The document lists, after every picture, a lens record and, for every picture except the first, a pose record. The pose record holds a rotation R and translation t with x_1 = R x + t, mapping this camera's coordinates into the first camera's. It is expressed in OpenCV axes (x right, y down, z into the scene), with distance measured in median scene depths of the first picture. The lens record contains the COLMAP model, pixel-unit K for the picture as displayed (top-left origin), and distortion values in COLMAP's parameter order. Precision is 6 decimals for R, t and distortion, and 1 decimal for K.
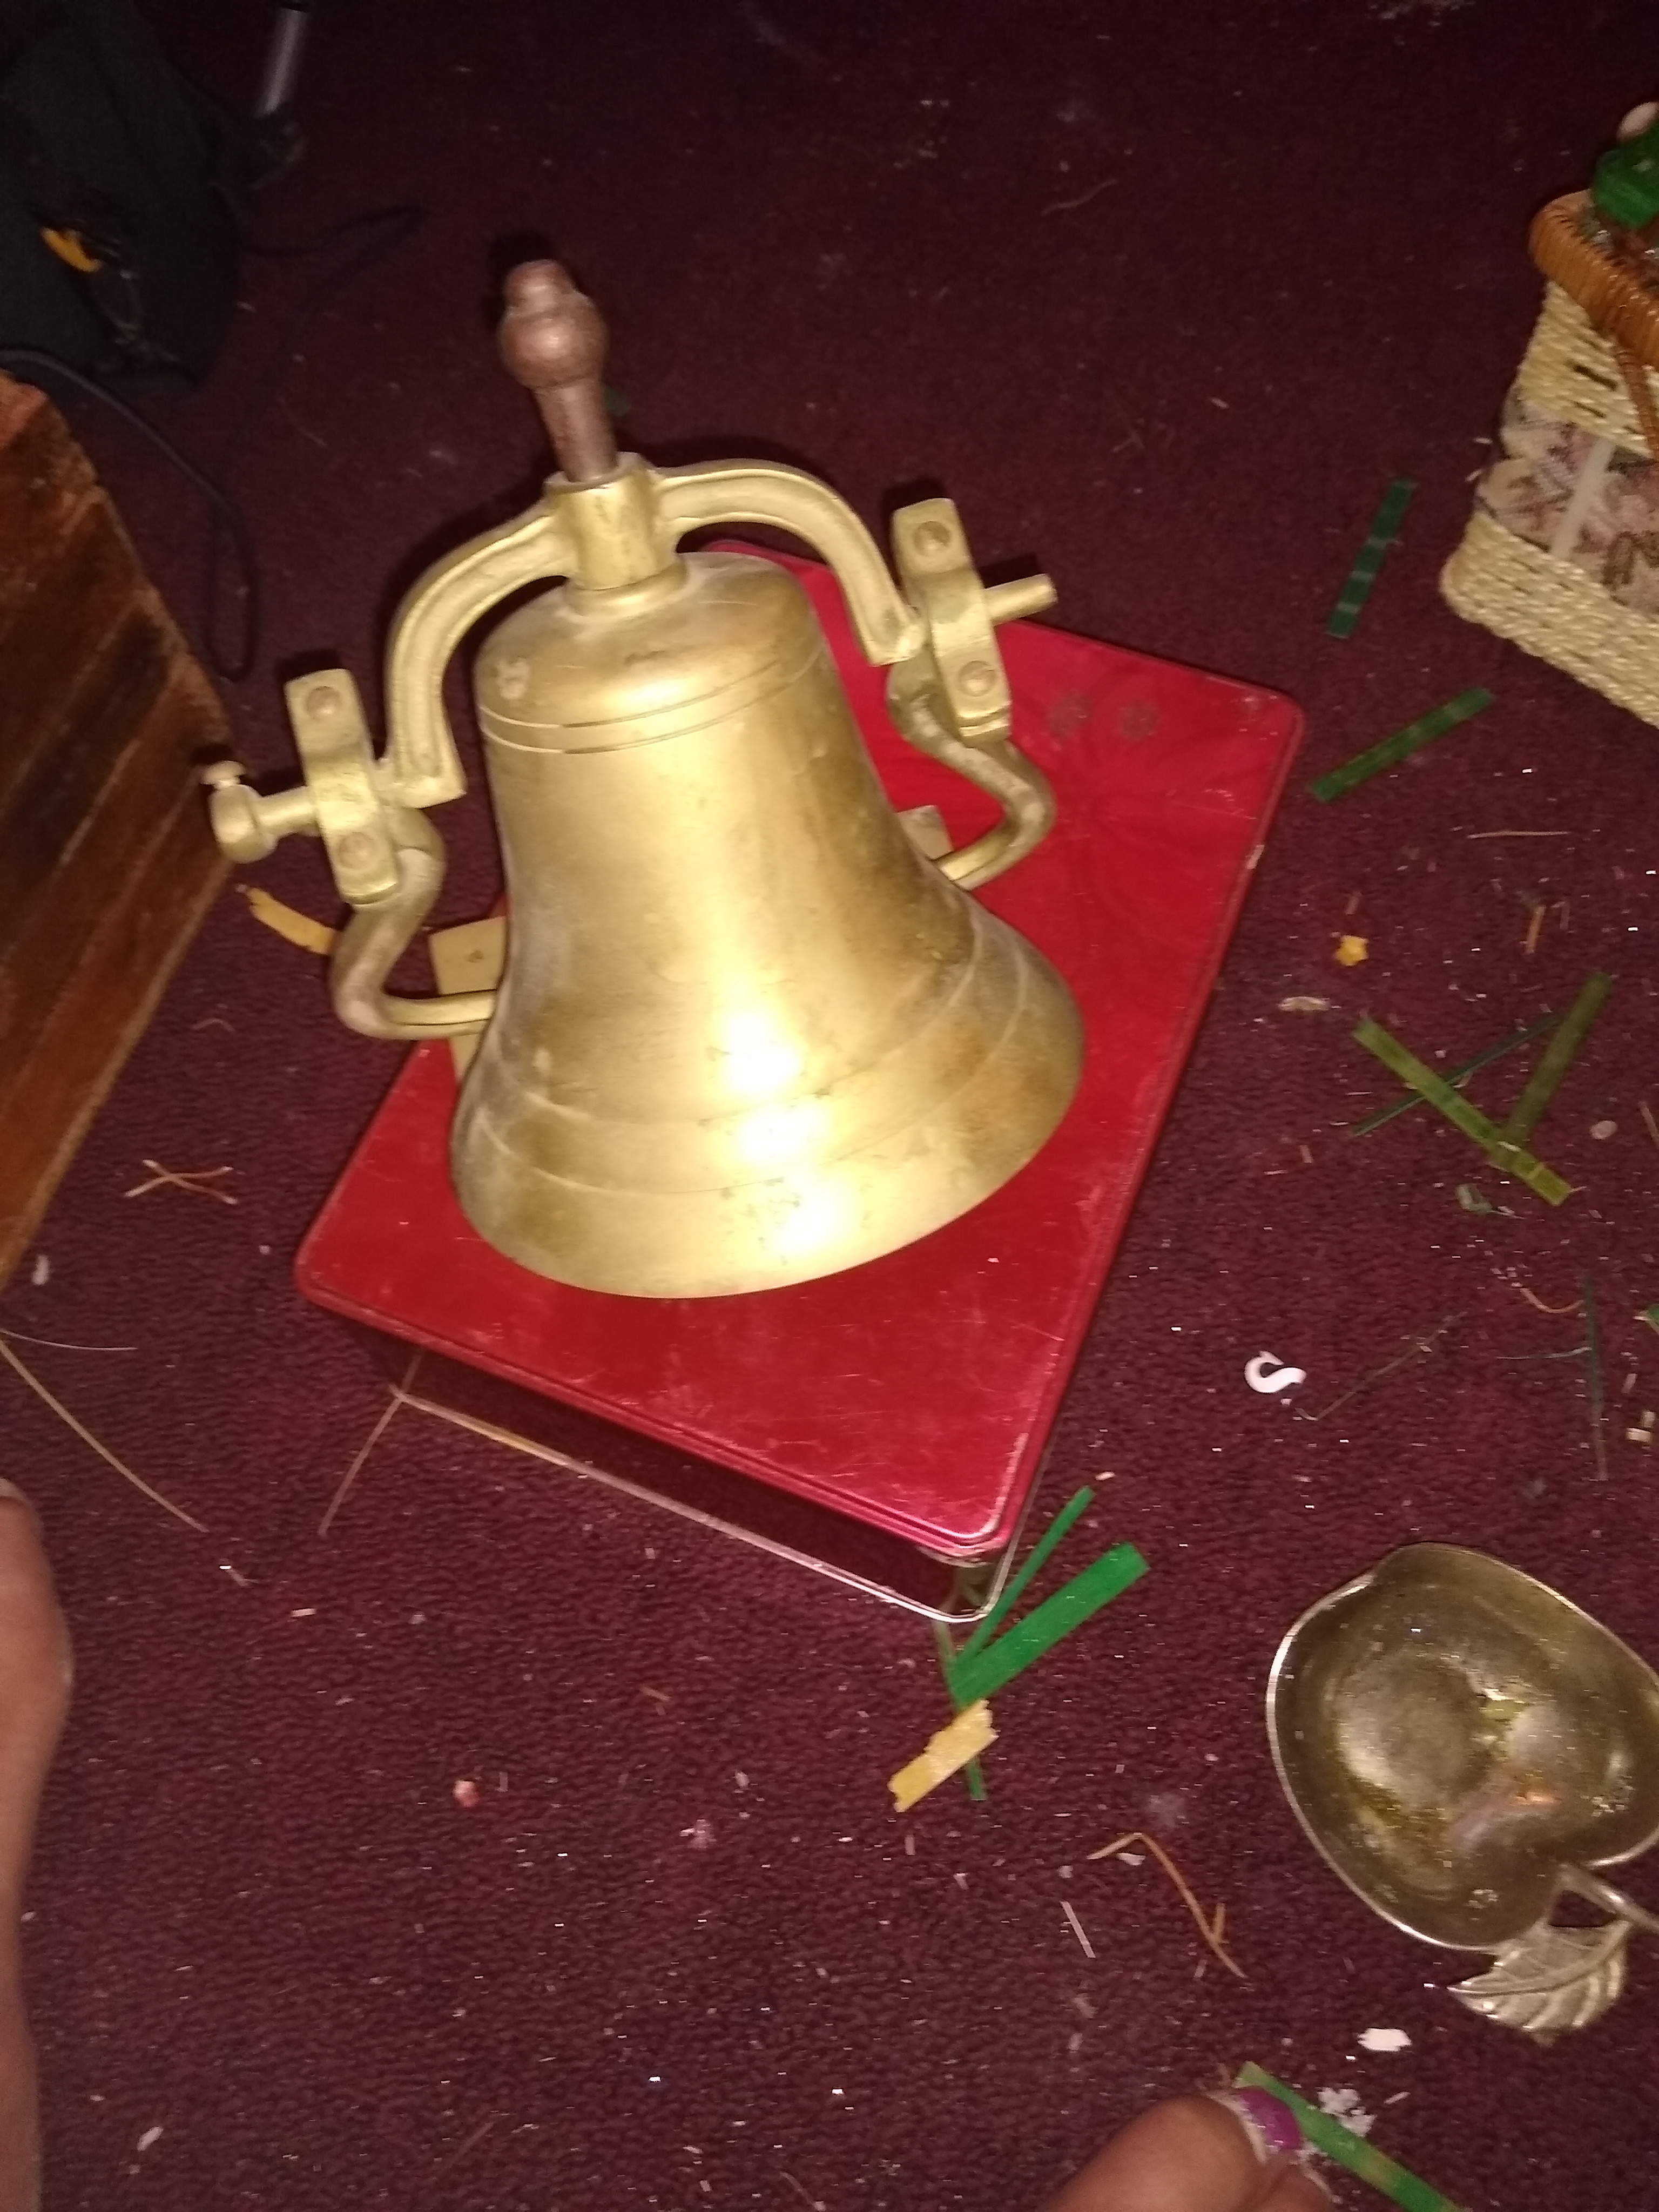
lens RADIAL K [[1794.0, 0, 824.5], [0, 1794.0, 1085.4], [0, 0, 1]] dist [-0.027453, 0.011215]
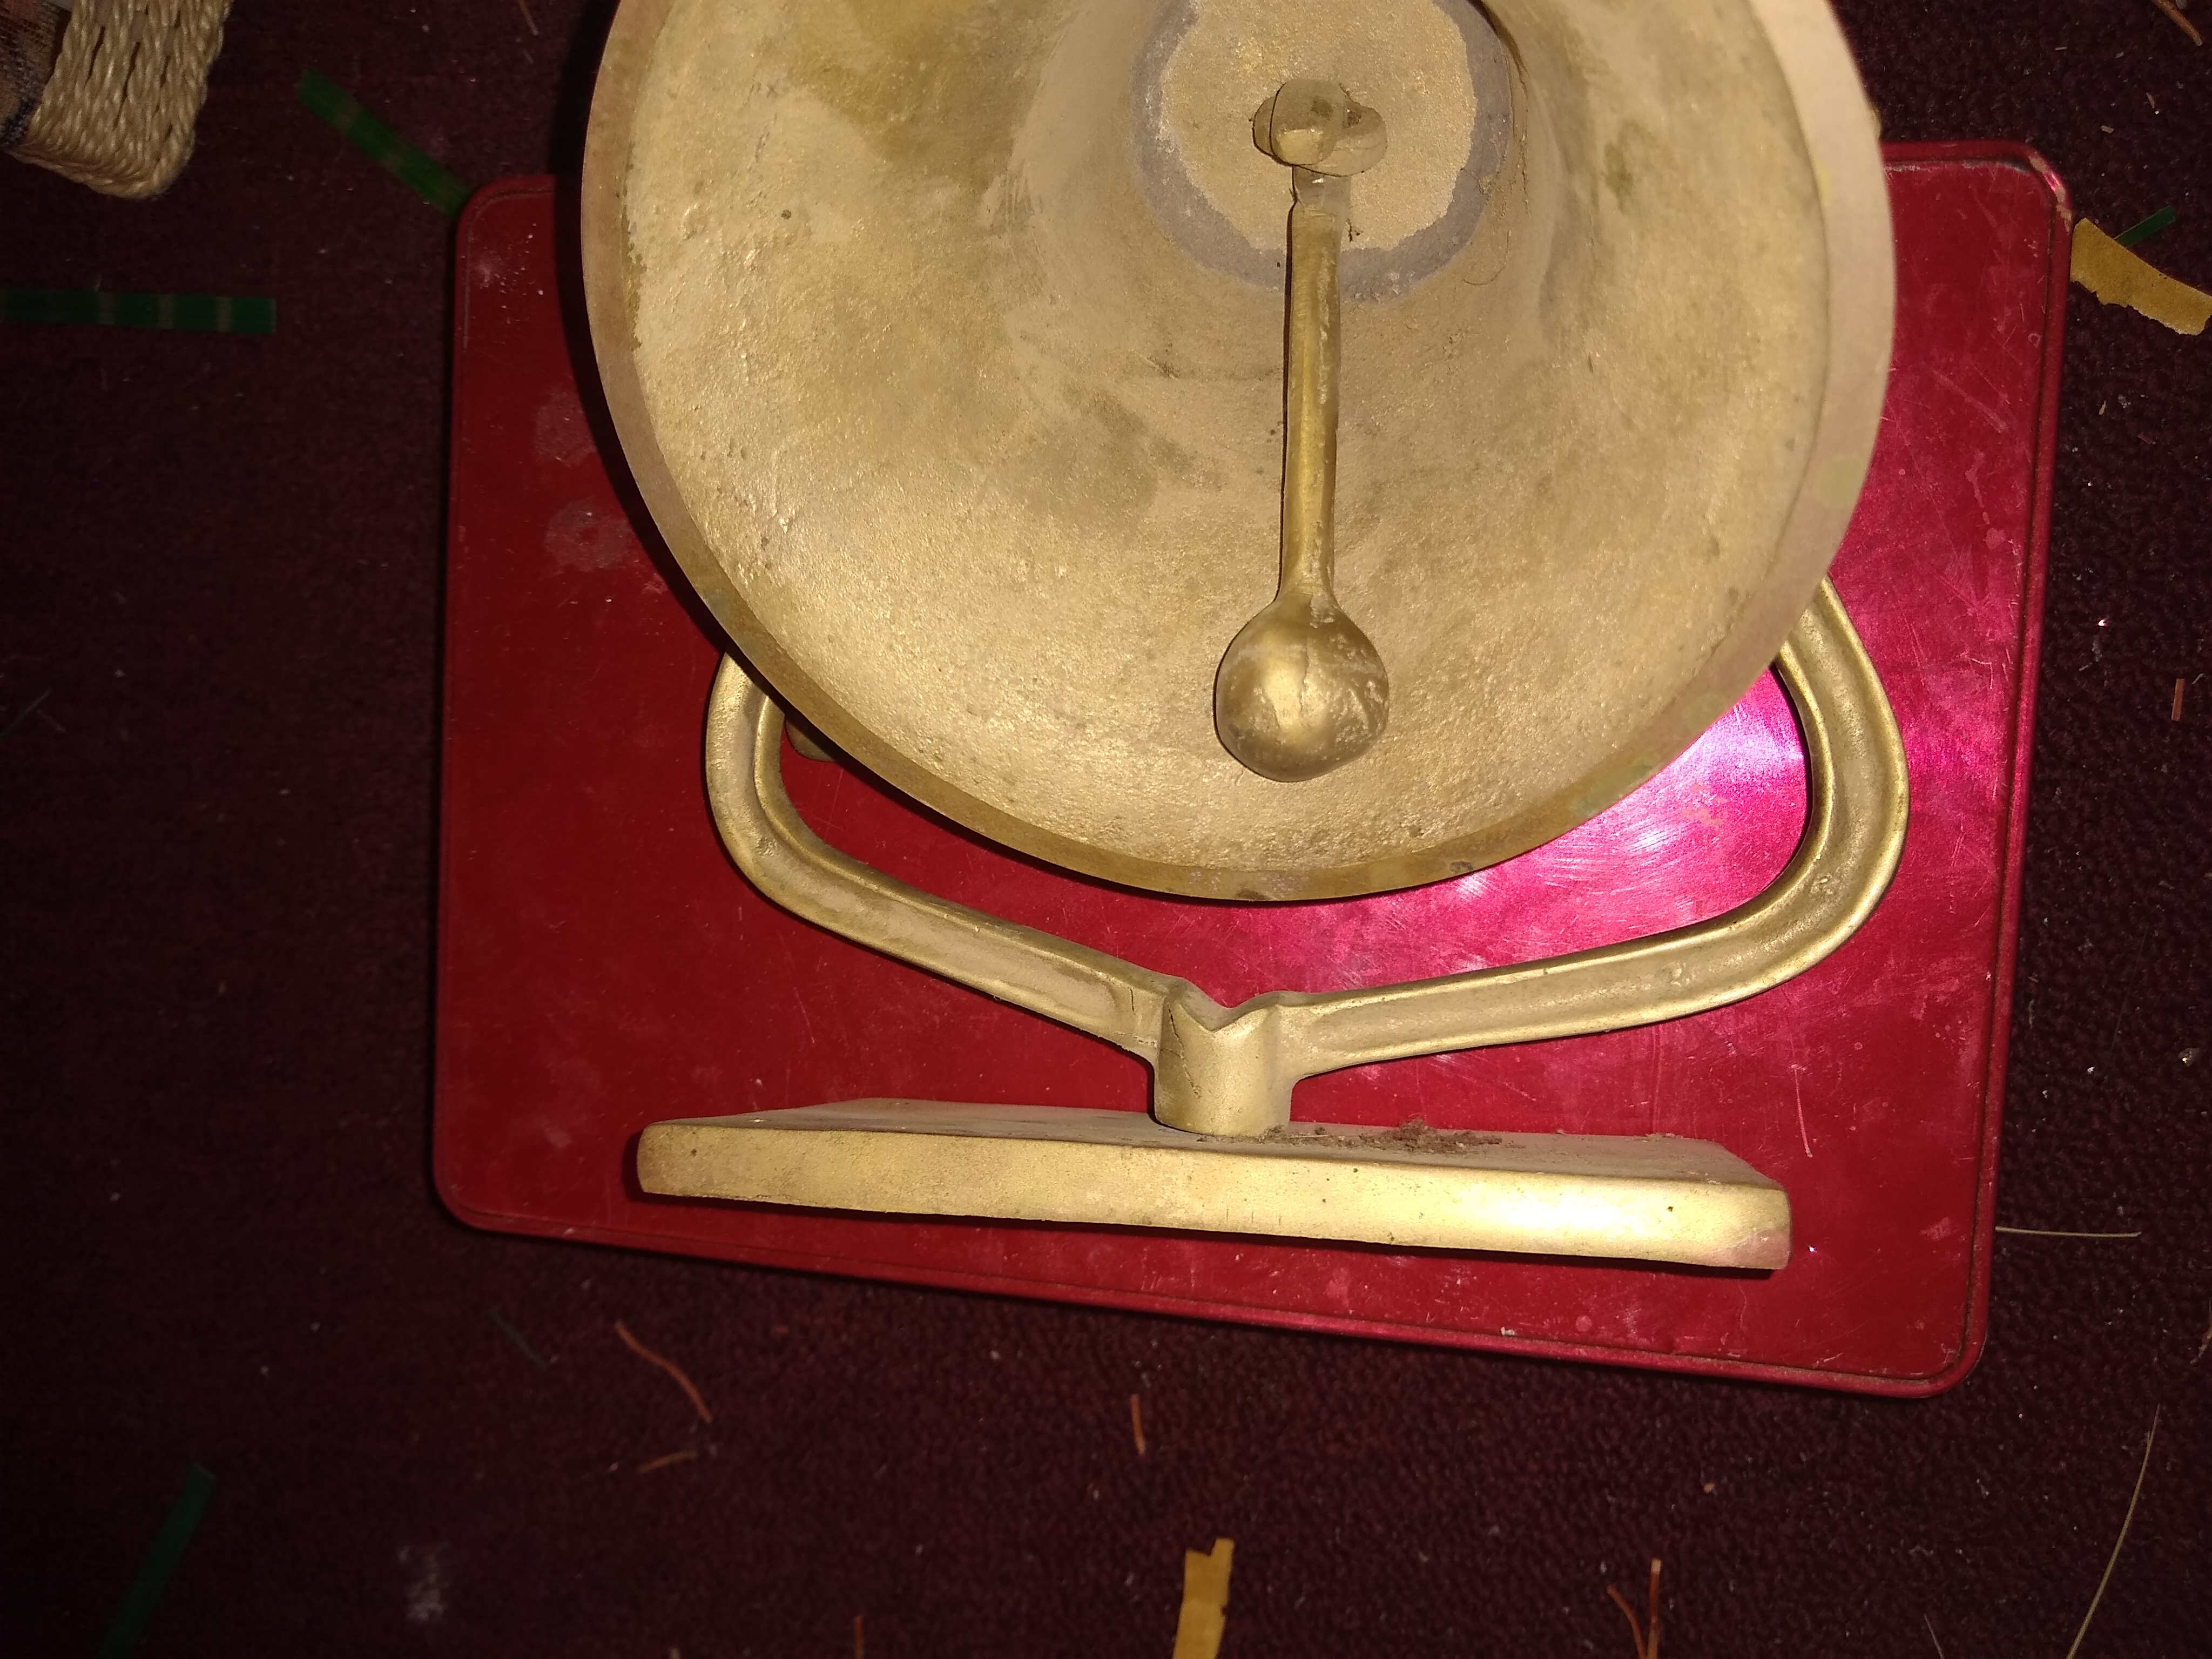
lens RADIAL K [[1794.0, 0, 1107.2], [0, 1794.0, 852.5], [0, 0, 1]] dist [-0.027453, 0.011215]
pose [[-0.314798, -0.946817, 0.066630, -0.058595], [0.927157, -0.291715, 0.235122, -0.203745], [-0.203181, 0.135792, 0.969679, 0.356078]]
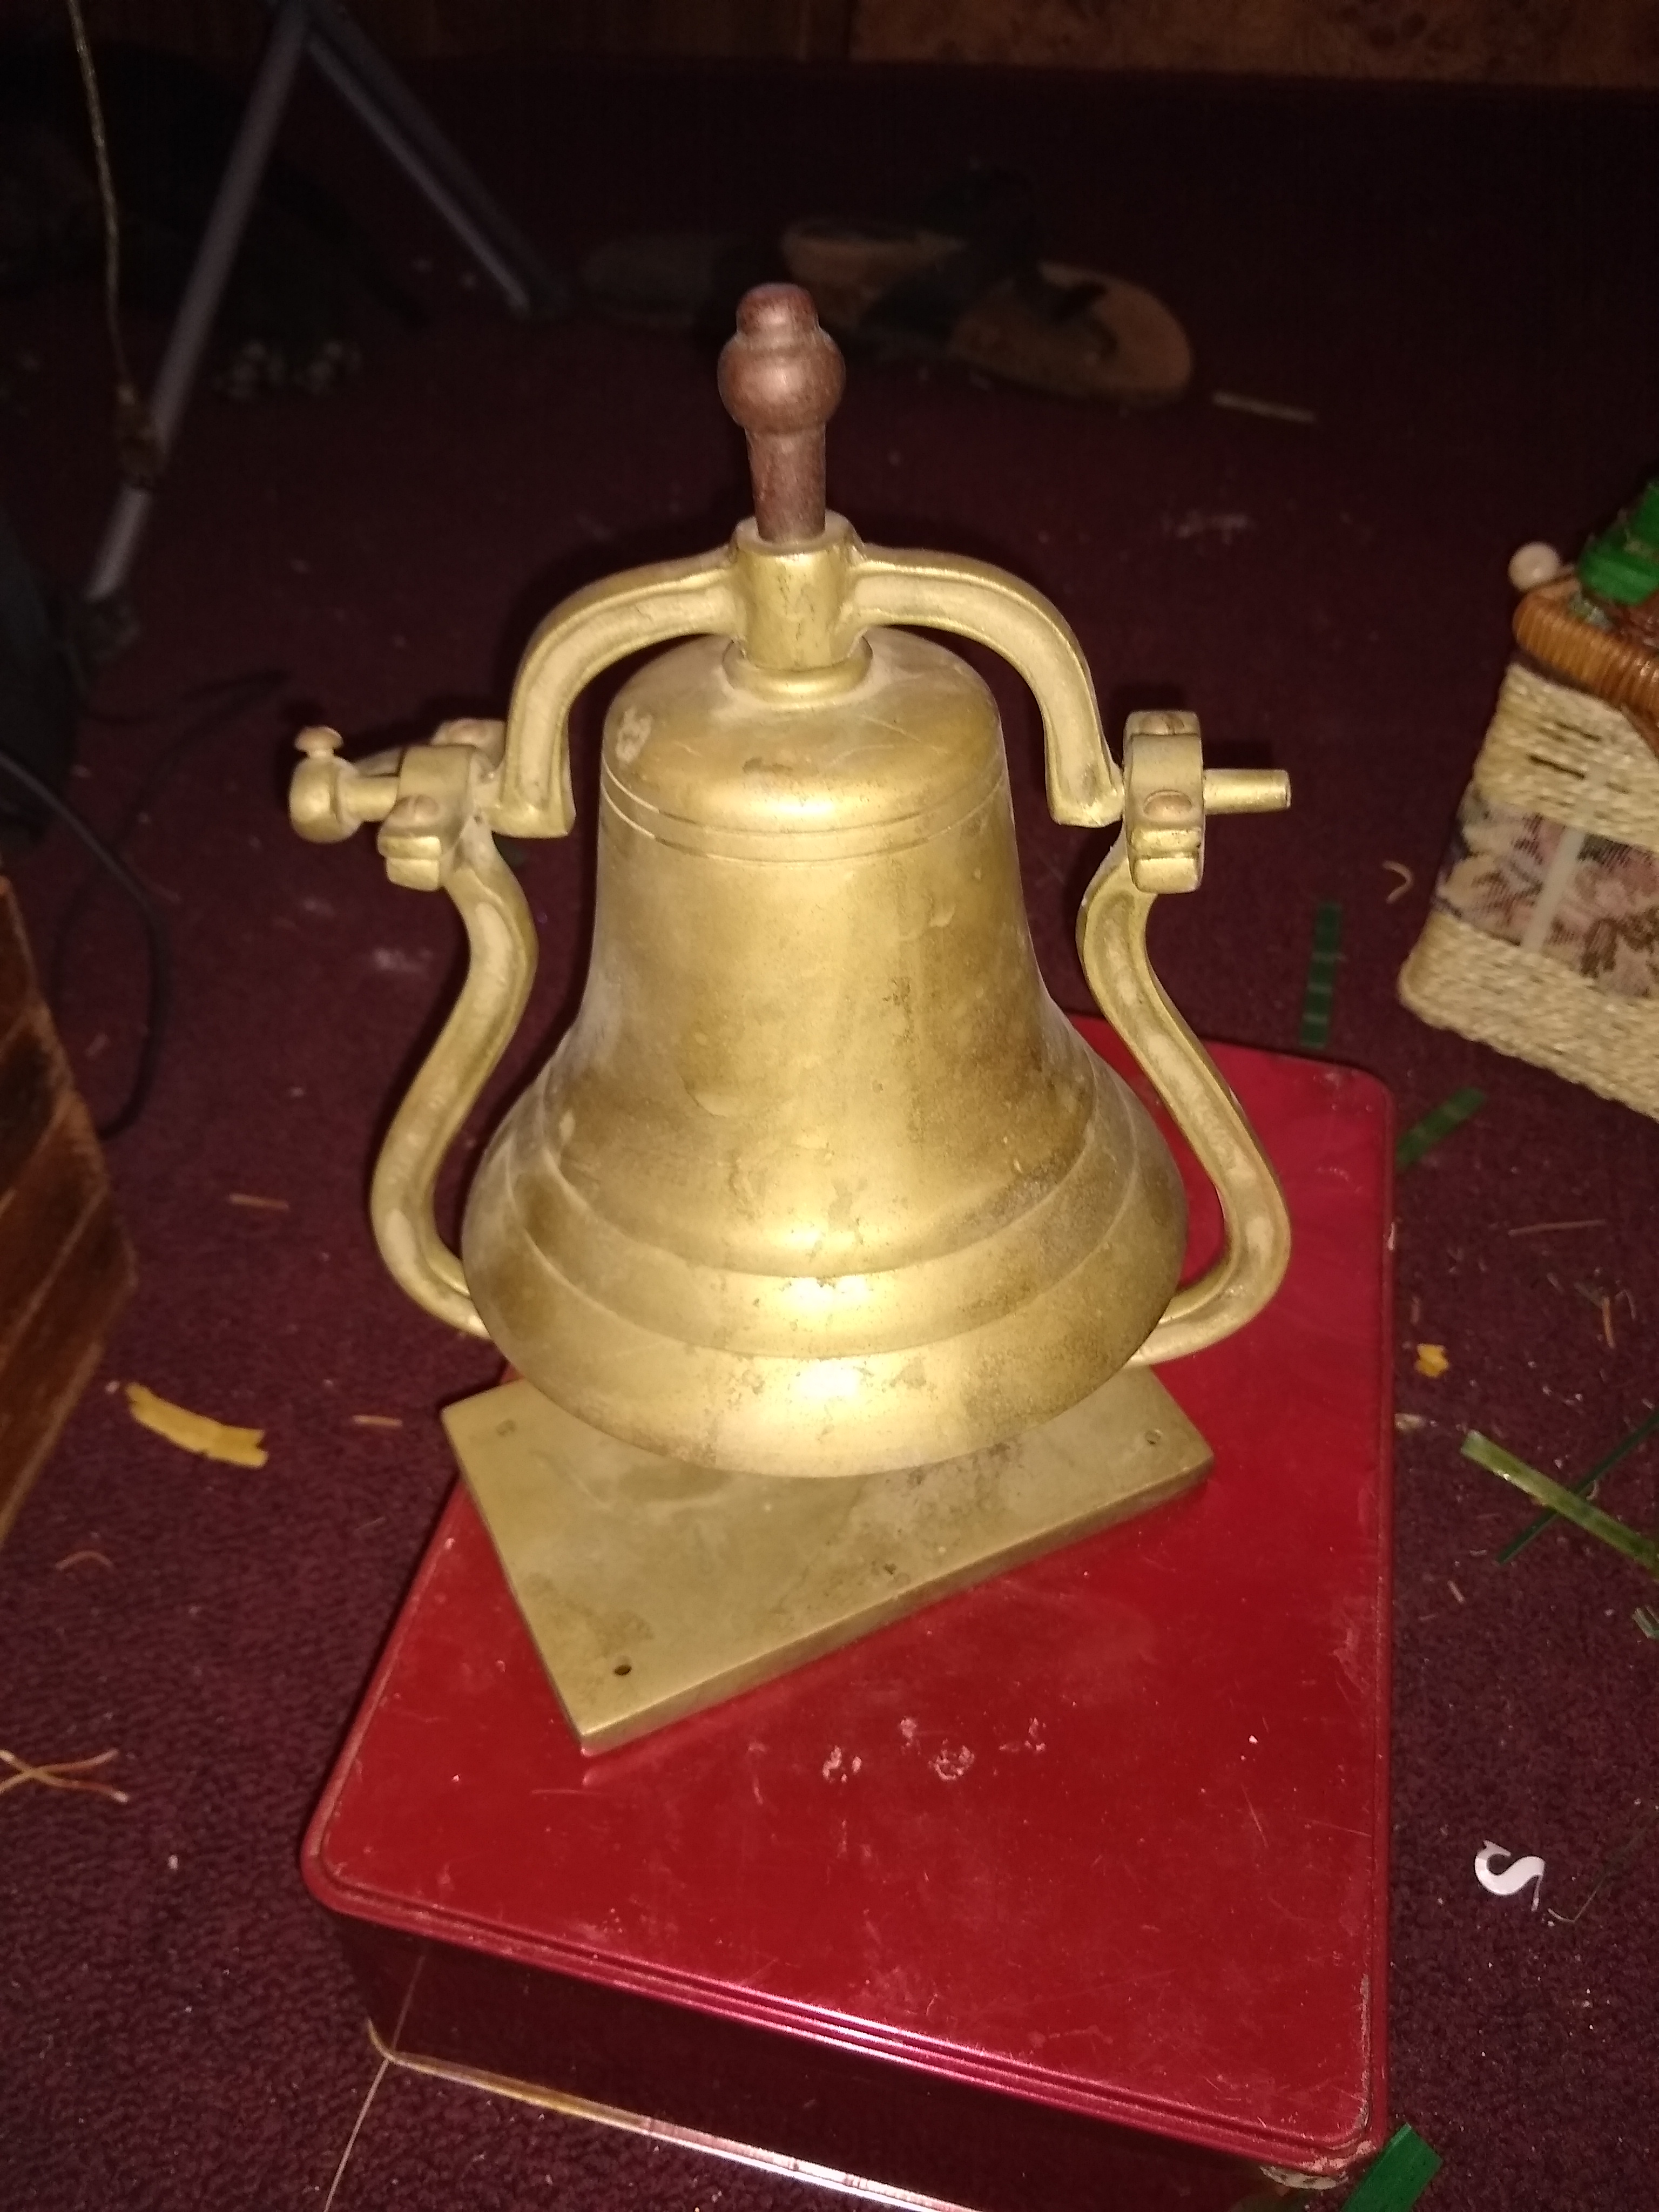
lens RADIAL K [[1794.0, 0, 824.5], [0, 1794.0, 1085.4], [0, 0, 1]] dist [-0.027453, 0.011215]
pose [[0.981314, -0.041674, 0.187844, -0.173210], [0.097155, 0.949988, -0.296789, 0.031712], [-0.166081, 0.309493, 0.936286, 0.178449]]
